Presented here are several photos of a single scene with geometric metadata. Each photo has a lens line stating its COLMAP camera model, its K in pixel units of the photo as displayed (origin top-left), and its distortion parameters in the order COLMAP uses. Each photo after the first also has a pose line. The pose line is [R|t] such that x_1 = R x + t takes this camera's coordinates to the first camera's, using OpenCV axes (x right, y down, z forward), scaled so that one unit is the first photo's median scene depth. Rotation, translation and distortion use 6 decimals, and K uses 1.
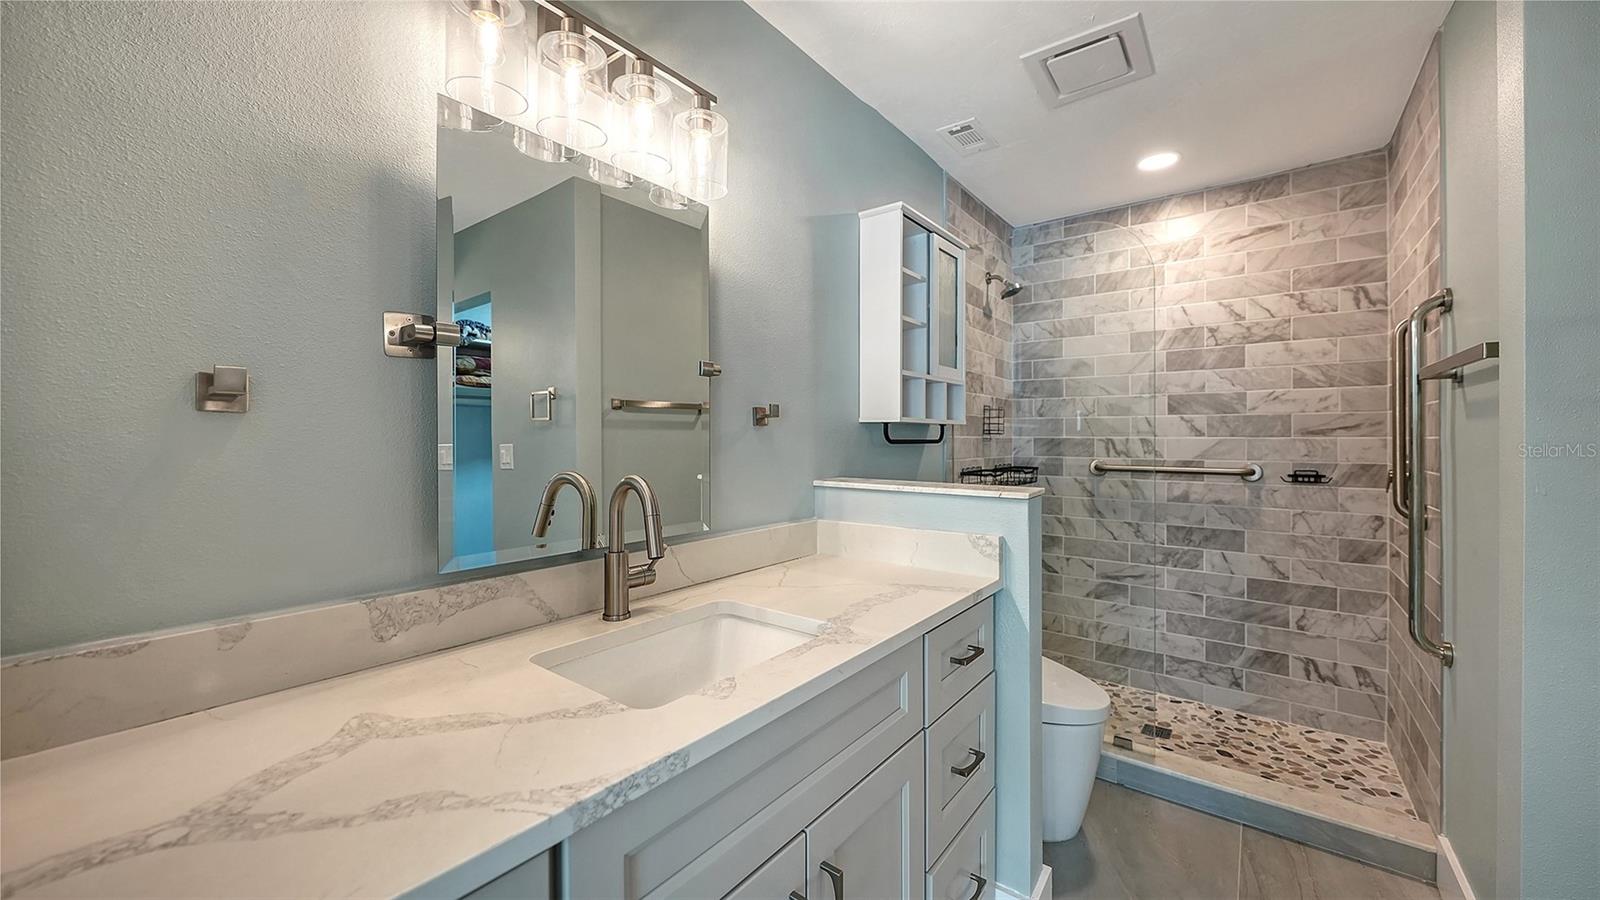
lens RADIAL K [[591.0, 0, 795.1], [0, 591.0, 435.4], [0, 0, 1]] dist [-0.005005, -0.000224]
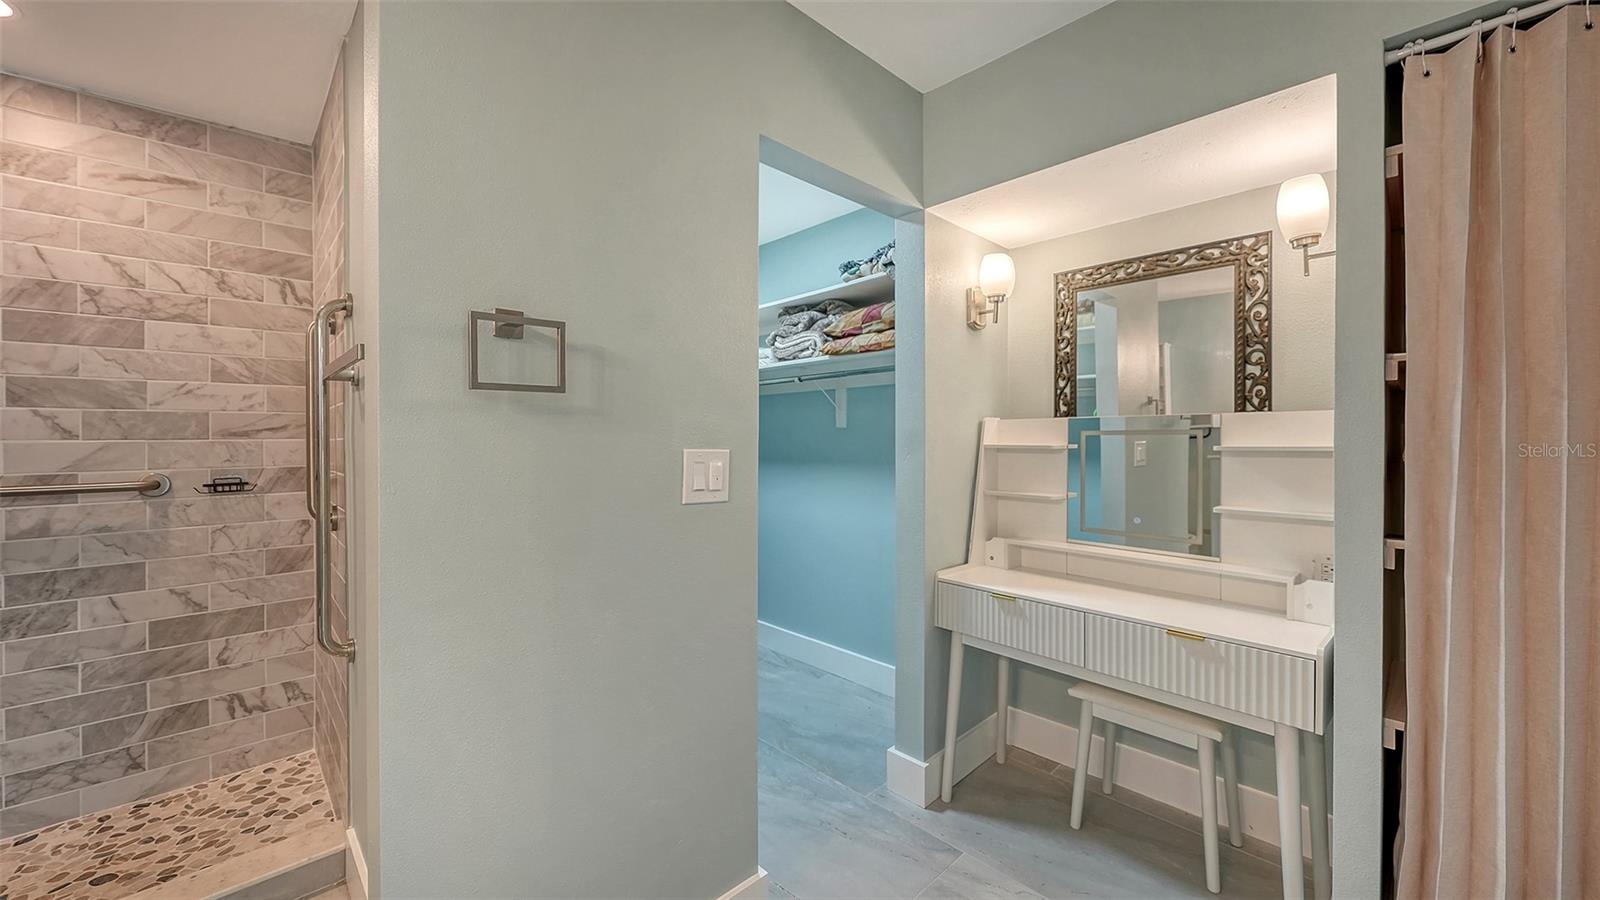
lens RADIAL K [[591.0, 0, 795.1], [0, 591.0, 435.4], [0, 0, 1]] dist [-0.005005, -0.000224]
pose [[0.136126, -0.000272, 0.990692, 0.125815], [0.004363, 0.999990, -0.000325, 0.000753], [-0.990682, 0.004367, 0.136126, 0.056452]]
